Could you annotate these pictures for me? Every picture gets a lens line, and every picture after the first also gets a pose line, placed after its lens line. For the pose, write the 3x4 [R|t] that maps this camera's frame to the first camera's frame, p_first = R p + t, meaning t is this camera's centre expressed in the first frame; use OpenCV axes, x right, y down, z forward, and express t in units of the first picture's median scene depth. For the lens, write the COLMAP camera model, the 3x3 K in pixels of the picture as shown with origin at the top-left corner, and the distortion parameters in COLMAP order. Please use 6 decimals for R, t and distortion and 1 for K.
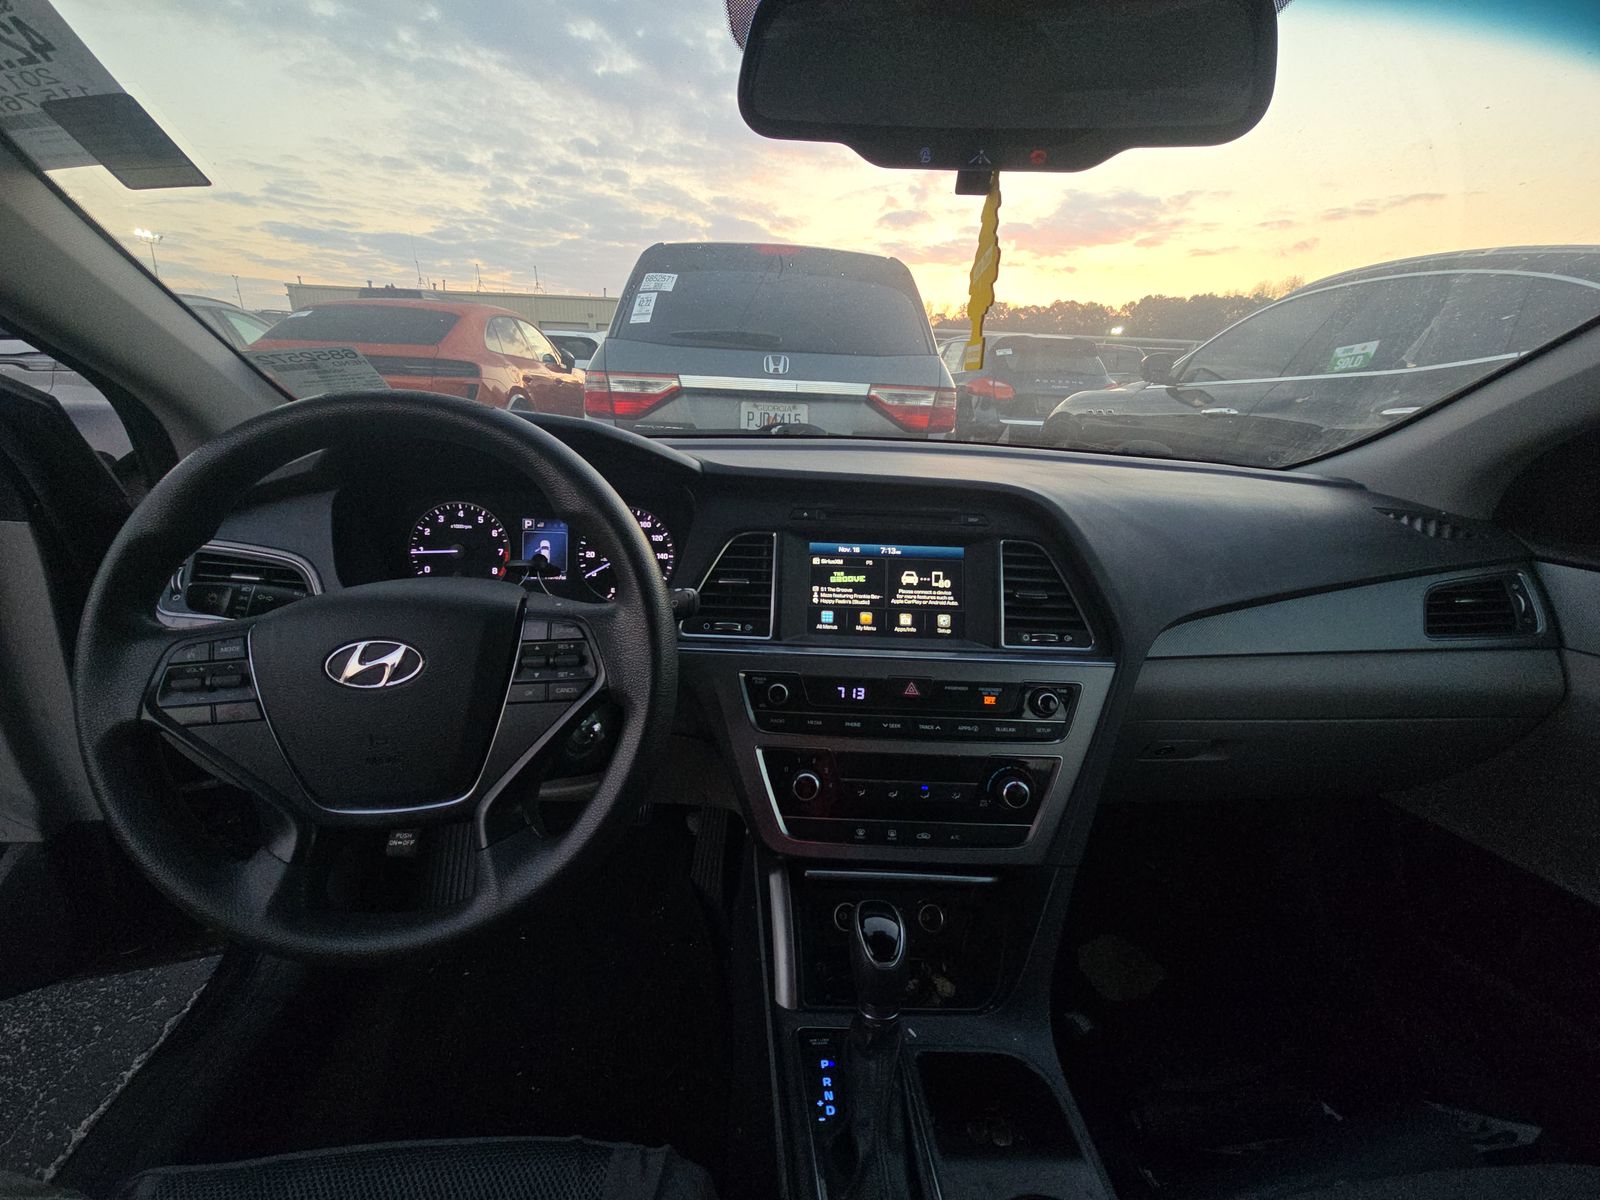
lens RADIAL K [[642.3, 0, 803.6], [0, 642.3, 612.4], [0, 0, 1]] dist [-0.002707, -0.001370]
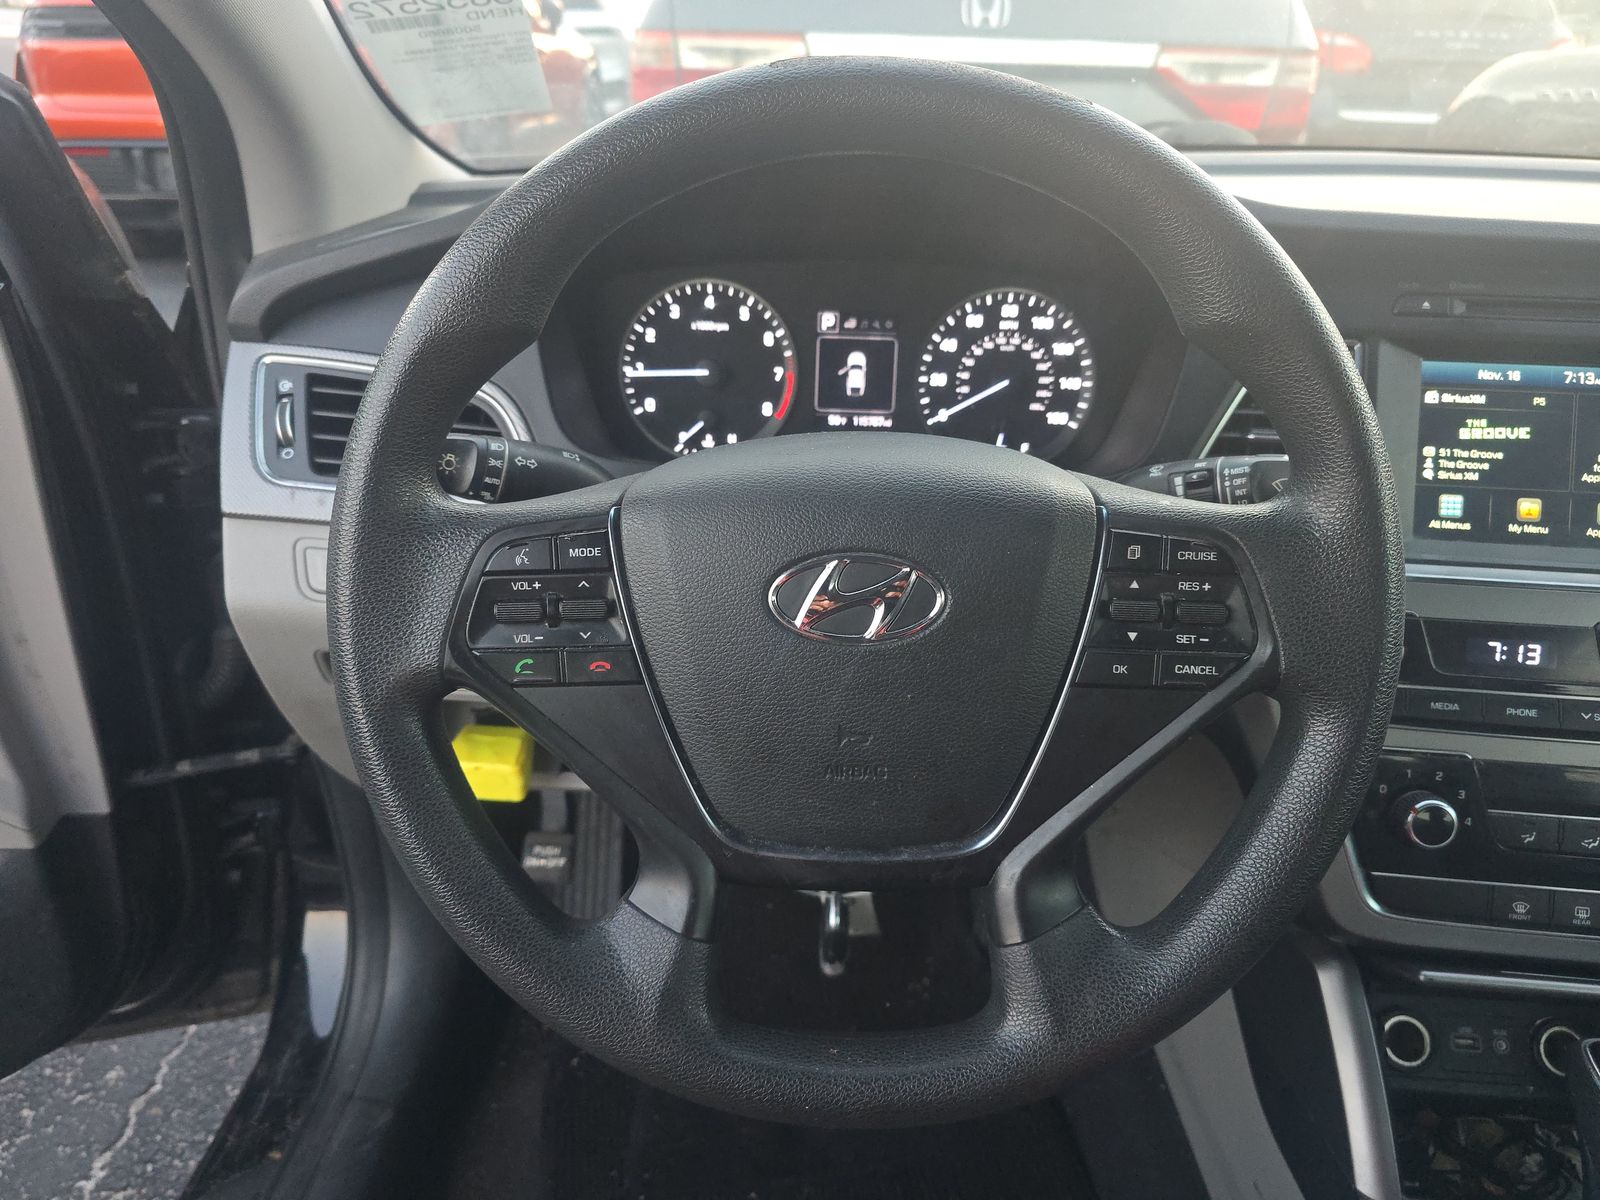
lens RADIAL K [[1098.8, 0, 816.8], [0, 1098.8, 612.0], [0, 0, 1]] dist [0.012742, -0.017703]
pose [[0.995921, 0.025256, -0.086623, -0.356159], [-0.013832, 0.991413, 0.130036, -0.015229], [0.089163, -0.128308, 0.987718, 0.049254]]
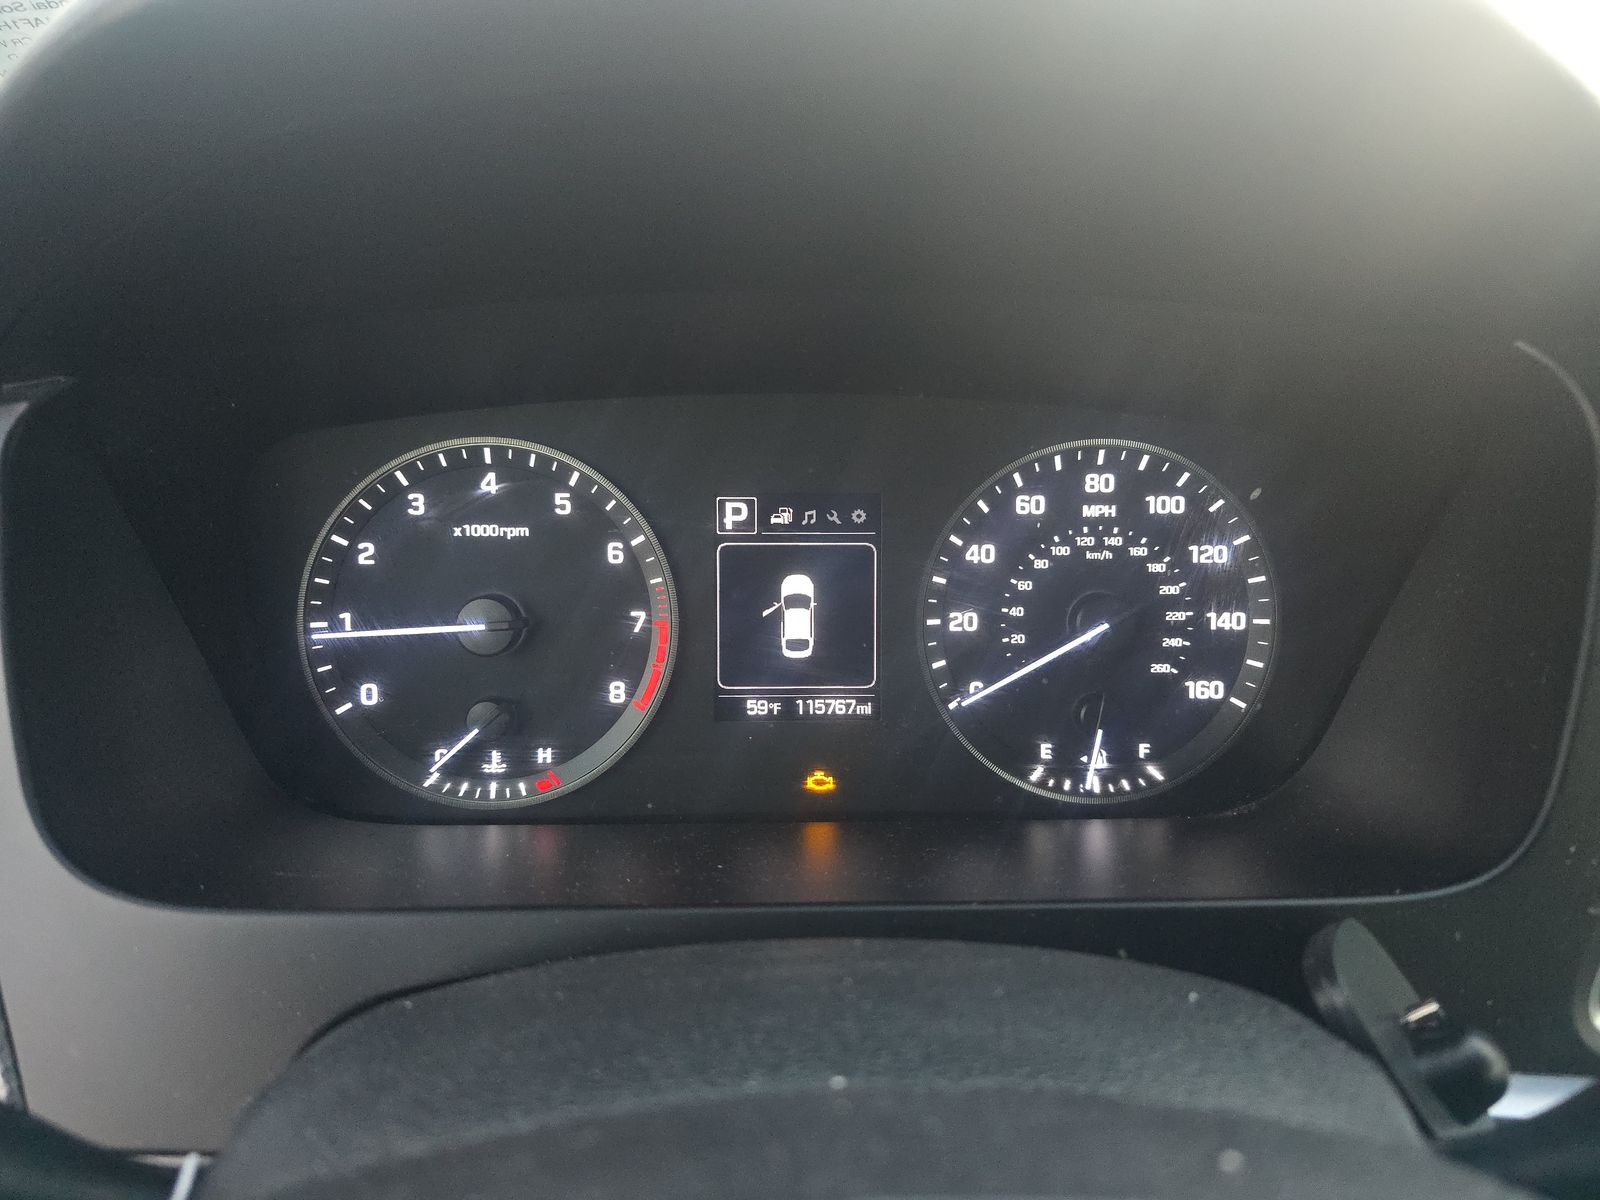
lens RADIAL K [[1098.8, 0, 811.7], [0, 1098.8, 605.5], [0, 0, 1]] dist [0.012742, -0.017703]
pose [[0.999410, -0.022381, -0.026044, -0.391393], [0.022263, 0.999741, -0.004806, -0.098191], [0.026145, 0.004224, 0.999649, 0.550769]]
